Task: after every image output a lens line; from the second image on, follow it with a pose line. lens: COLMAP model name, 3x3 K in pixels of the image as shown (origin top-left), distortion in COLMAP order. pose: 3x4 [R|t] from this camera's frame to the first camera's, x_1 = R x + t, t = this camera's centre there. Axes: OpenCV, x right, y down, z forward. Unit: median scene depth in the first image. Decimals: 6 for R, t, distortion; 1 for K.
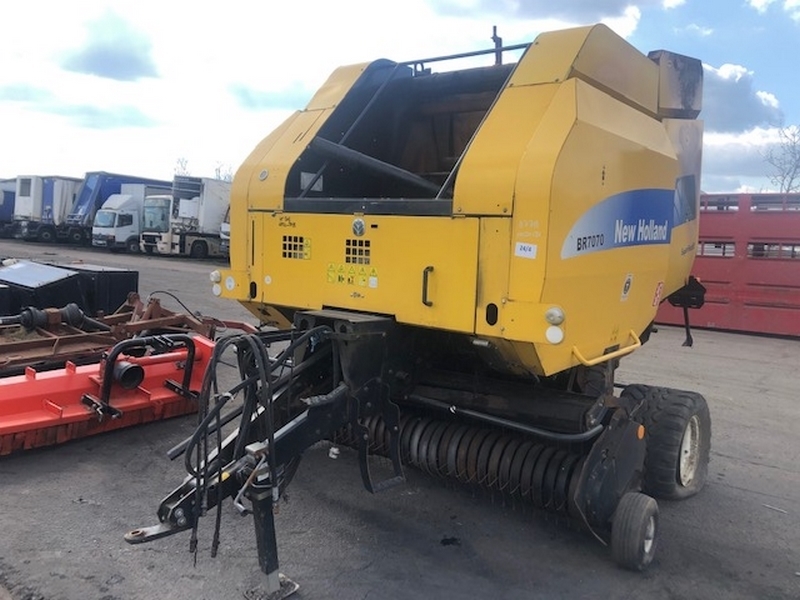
lens RADIAL K [[661.9, 0, 402.0], [0, 661.9, 287.6], [0, 0, 1]] dist [0.046346, -0.051130]
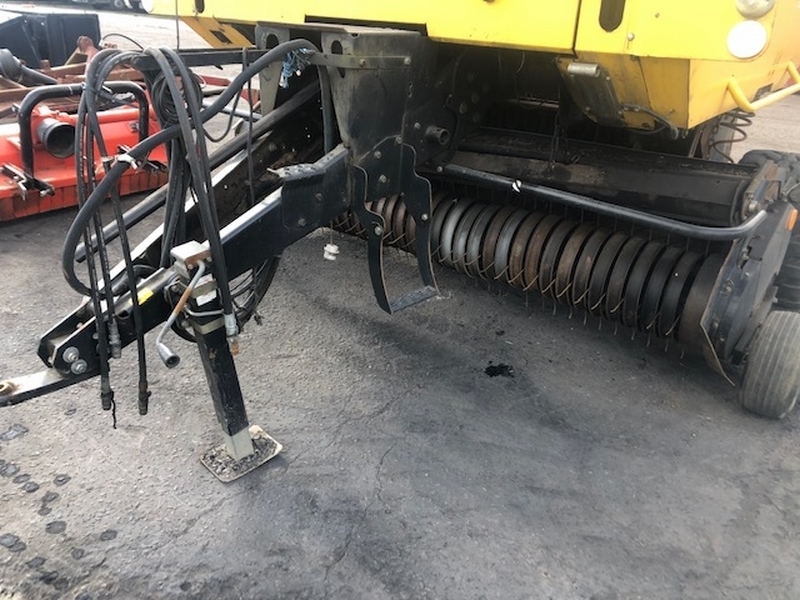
lens RADIAL K [[661.9, 0, 393.6], [0, 661.9, 296.2], [0, 0, 1]] dist [0.046346, -0.051130]
pose [[0.999399, 0.007138, -0.033932, -0.017346], [0.004799, 0.940688, 0.339240, 0.067894], [0.034341, -0.339199, 0.940088, 0.371455]]
